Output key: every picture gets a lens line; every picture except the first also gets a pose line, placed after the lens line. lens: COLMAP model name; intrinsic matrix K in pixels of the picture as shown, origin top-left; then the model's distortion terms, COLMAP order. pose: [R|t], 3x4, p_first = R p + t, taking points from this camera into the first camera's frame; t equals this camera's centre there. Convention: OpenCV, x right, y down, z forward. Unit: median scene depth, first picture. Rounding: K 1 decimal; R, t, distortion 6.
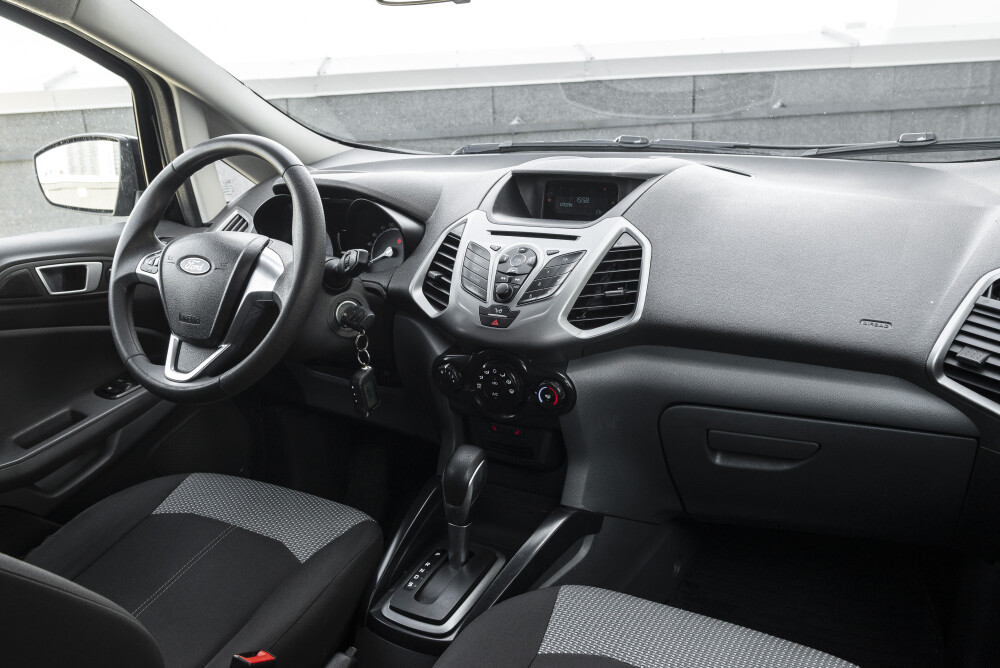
lens RADIAL K [[857.8, 0, 499.2], [0, 857.8, 328.1], [0, 0, 1]] dist [-0.004509, -0.004402]
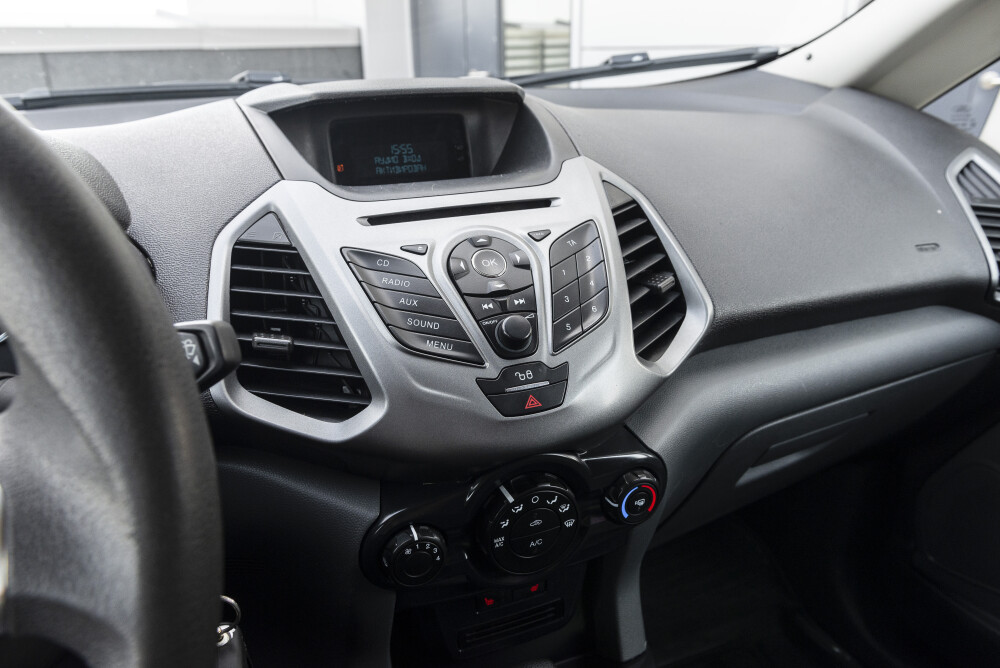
lens RADIAL K [[714.1, 0, 490.9], [0, 714.1, 343.1], [0, 0, 1]] dist [-0.013791, -0.004690]
pose [[0.631714, -0.267609, 0.727546, -0.281565], [0.223656, 0.961532, 0.159479, -0.100473], [-0.742237, 0.061975, 0.667266, 0.741574]]
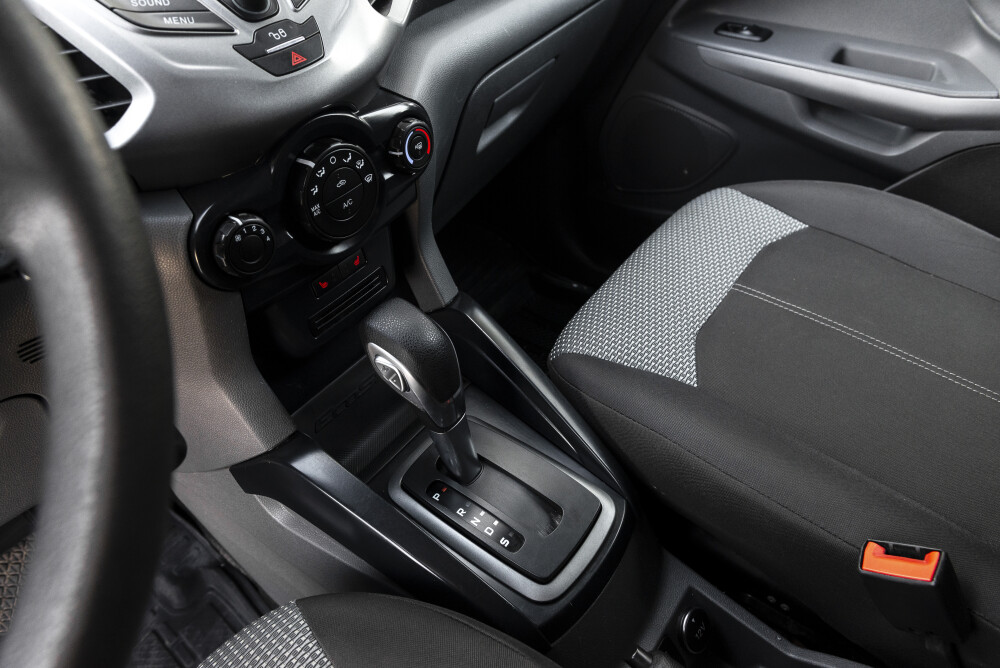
lens RADIAL K [[645.6, 0, 495.9], [0, 645.6, 334.9], [0, 0, 1]] dist [-0.004670, -0.006364]
pose [[0.151816, -0.619961, 0.769805, -0.343528], [0.404904, 0.749492, 0.523750, -0.032693], [-0.901668, 0.232183, 0.364810, 0.790073]]
